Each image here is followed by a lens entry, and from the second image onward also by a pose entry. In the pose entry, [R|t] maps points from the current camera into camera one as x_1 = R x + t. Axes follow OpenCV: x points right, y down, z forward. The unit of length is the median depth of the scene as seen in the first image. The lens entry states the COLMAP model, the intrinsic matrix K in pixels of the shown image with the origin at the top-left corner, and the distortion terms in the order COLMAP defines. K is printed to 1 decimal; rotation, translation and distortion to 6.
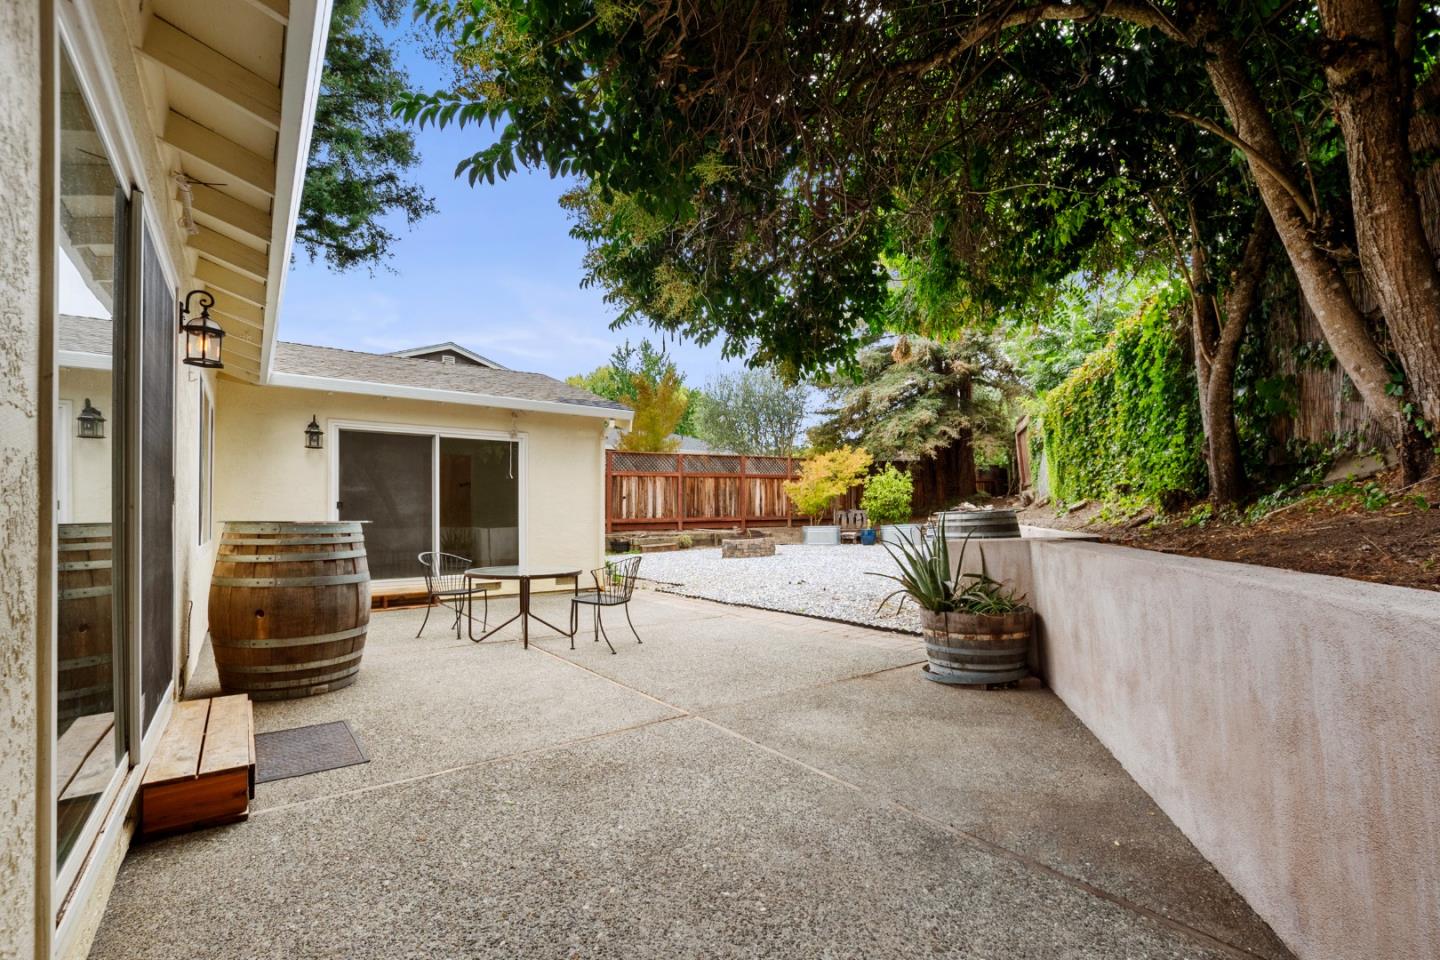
lens RADIAL K [[647.5, 0, 724.3], [0, 647.5, 508.6], [0, 0, 1]] dist [-0.001798, -0.000052]
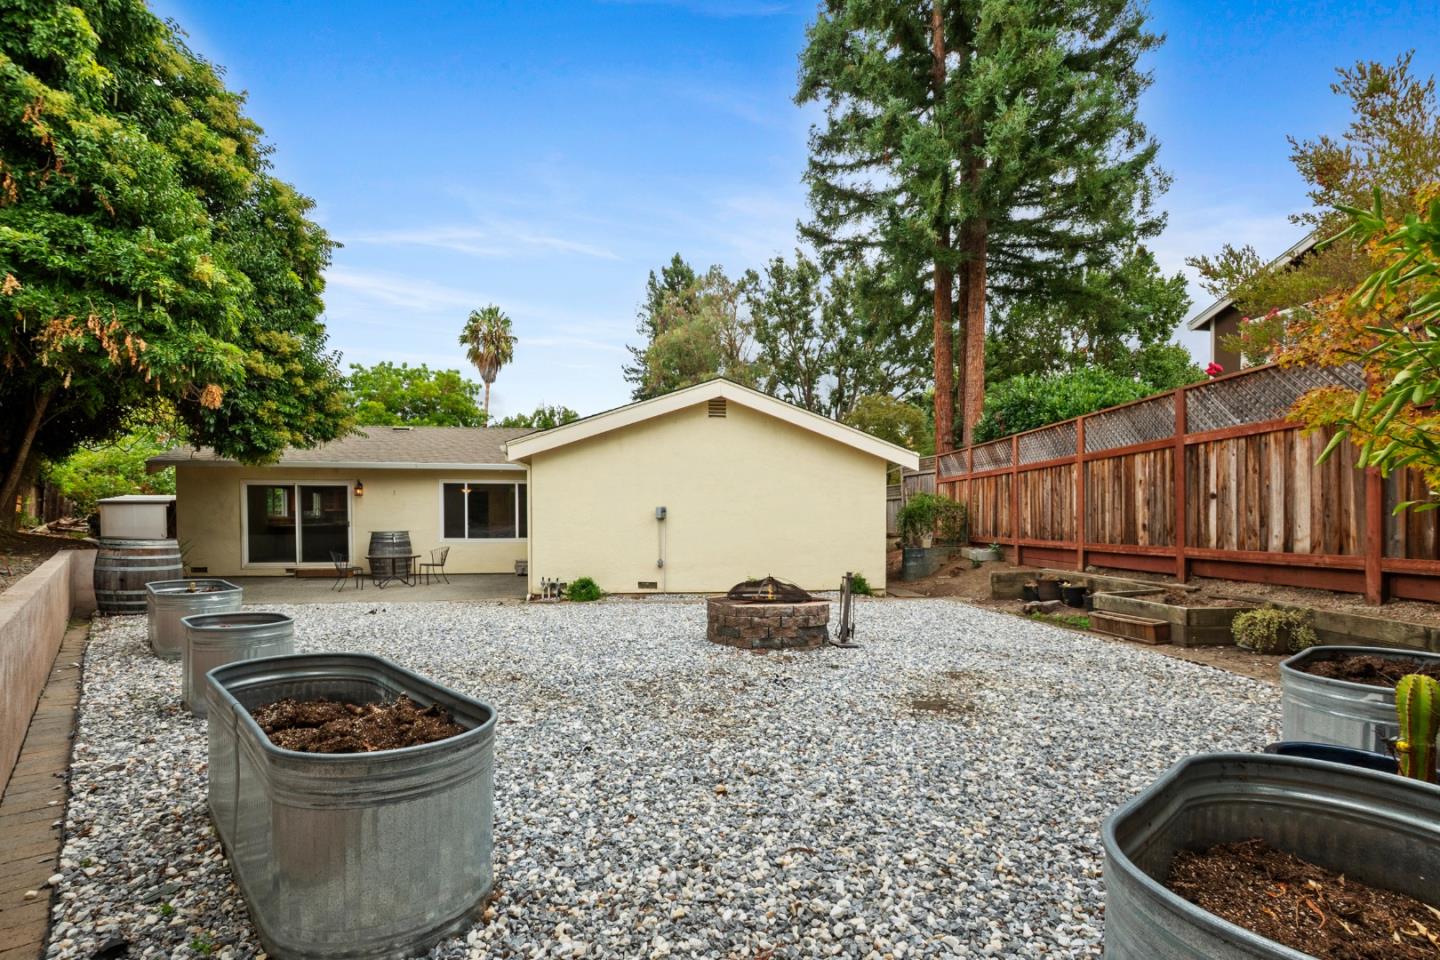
lens RADIAL K [[647.5, 0, 724.3], [0, 647.5, 508.6], [0, 0, 1]] dist [-0.001798, -0.000052]
pose [[-0.432000, -0.001424, -0.901872, 0.328974], [0.016904, 0.999810, -0.009676, -0.010138], [0.901715, -0.019425, -0.431894, 0.885106]]
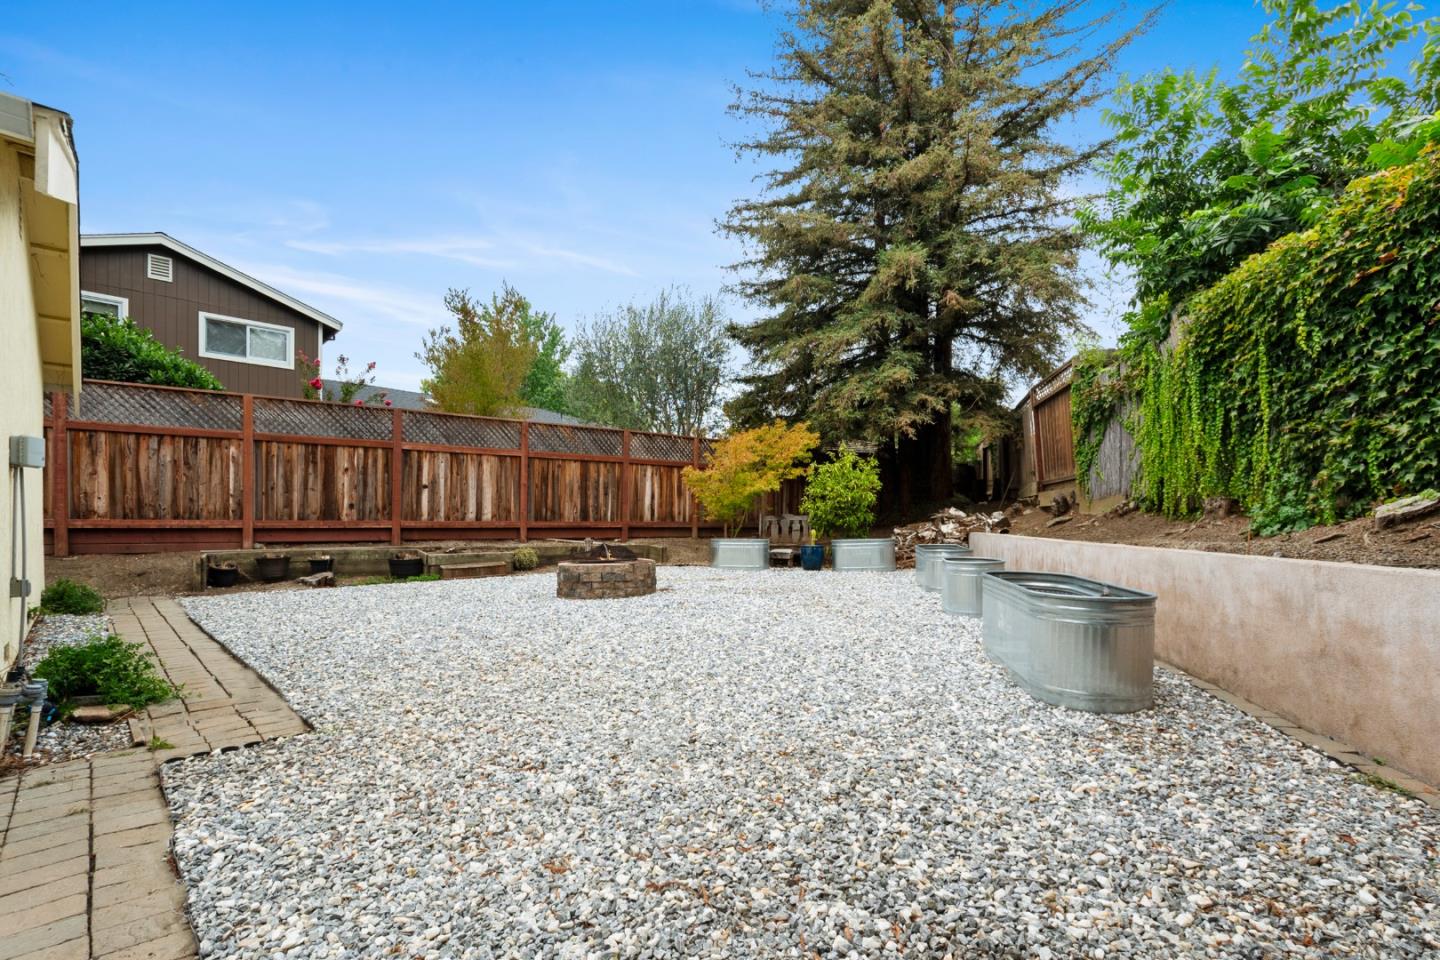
lens RADIAL K [[657.0, 0, 722.4], [0, 657.0, 539.8], [0, 0, 1]] dist [-0.002874, -0.000162]
pose [[0.992324, 0.018135, 0.122325, 0.049865], [-0.022600, 0.999124, 0.035208, 0.005171], [-0.121579, -0.037702, 0.991865, 0.338362]]
